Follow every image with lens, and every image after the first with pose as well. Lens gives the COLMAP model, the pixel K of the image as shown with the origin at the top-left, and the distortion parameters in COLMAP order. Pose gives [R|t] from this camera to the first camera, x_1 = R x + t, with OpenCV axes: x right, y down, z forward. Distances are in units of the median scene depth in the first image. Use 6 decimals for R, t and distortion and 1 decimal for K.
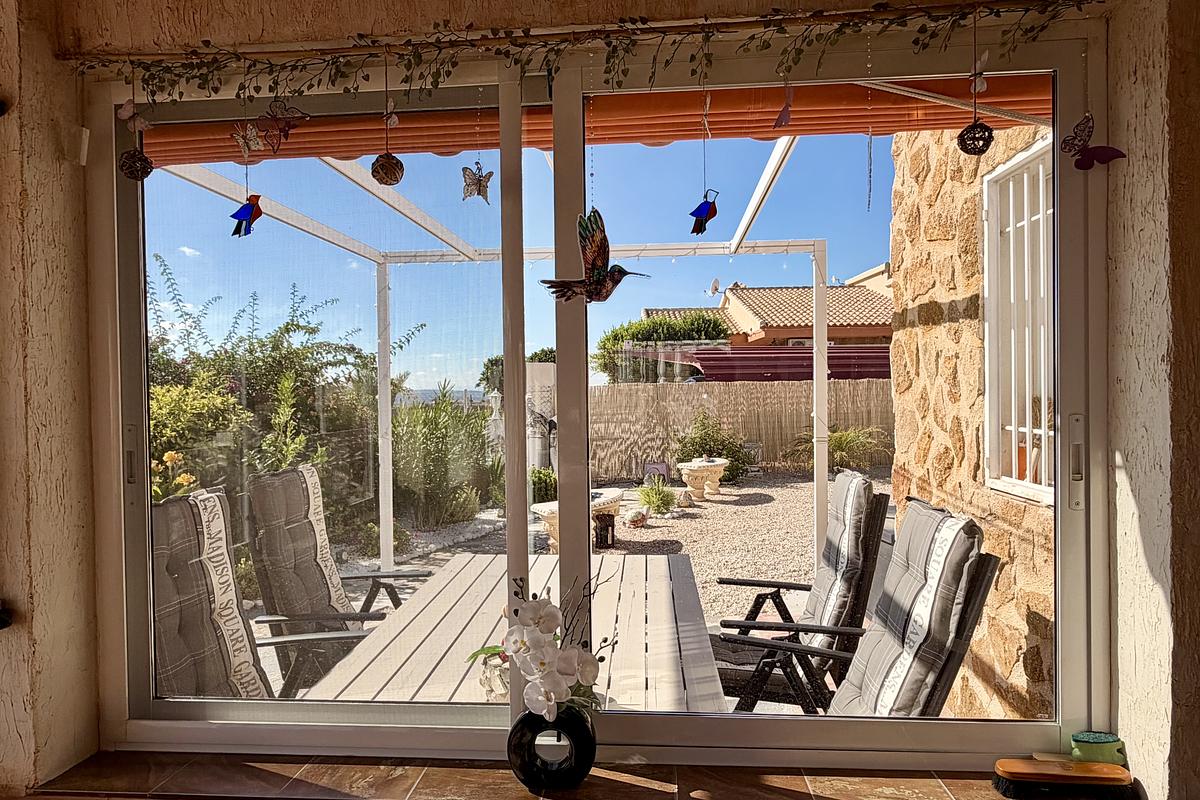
lens RADIAL K [[781.9, 0, 600.0], [0, 781.9, 400.0], [0, 0, 1]] dist [-0.000852, -0.000725]
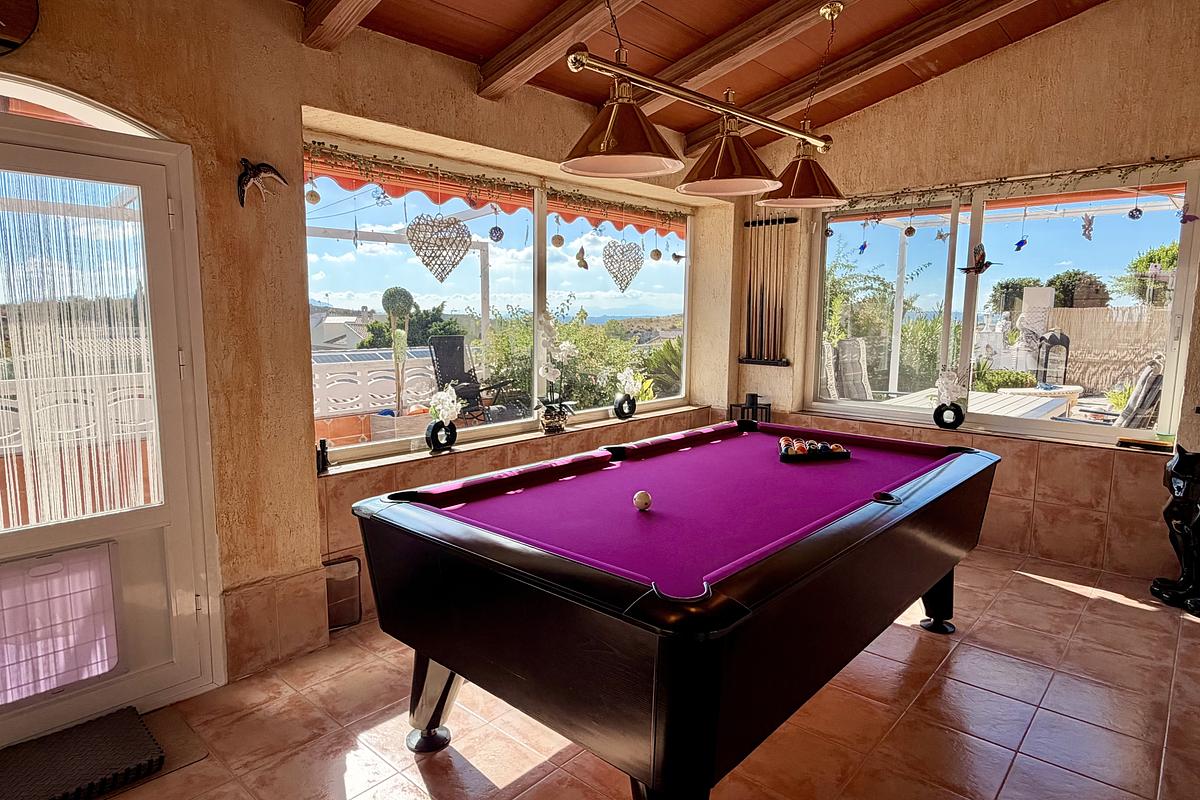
lens RADIAL K [[688.9, 0, 600.0], [0, 688.9, 400.0], [0, 0, 1]] dist [0.004734, 0.000815]
pose [[0.783652, 0.100465, -0.613023, 0.519097], [-0.027762, 0.991514, 0.127005, 0.059176], [0.620580, -0.082508, 0.779790, -1.987224]]
